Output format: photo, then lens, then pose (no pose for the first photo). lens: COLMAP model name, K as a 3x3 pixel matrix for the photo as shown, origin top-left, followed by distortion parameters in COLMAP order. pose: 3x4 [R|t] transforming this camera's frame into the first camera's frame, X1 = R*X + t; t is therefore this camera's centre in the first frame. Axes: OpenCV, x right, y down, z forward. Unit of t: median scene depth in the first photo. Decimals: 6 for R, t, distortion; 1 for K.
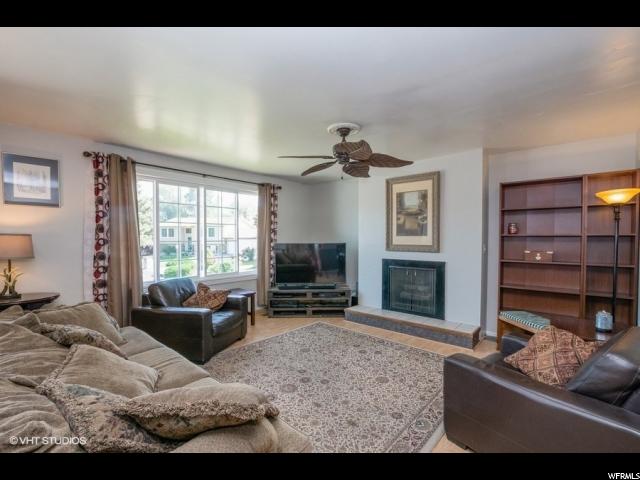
lens RADIAL K [[285.5, 0, 323.4], [0, 285.5, 242.9], [0, 0, 1]] dist [-0.014222, 0.000225]
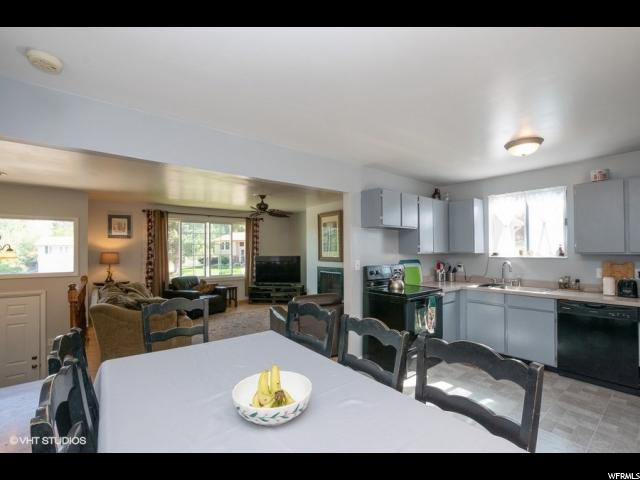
lens RADIAL K [[286.7, 0, 322.7], [0, 286.7, 247.4], [0, 0, 1]] dist [-0.015475, 0.000320]
pose [[0.981481, -0.006695, -0.191443, 0.695300], [0.001789, 0.999666, -0.025792, -0.008155], [0.191551, 0.024971, 0.981165, -0.639105]]
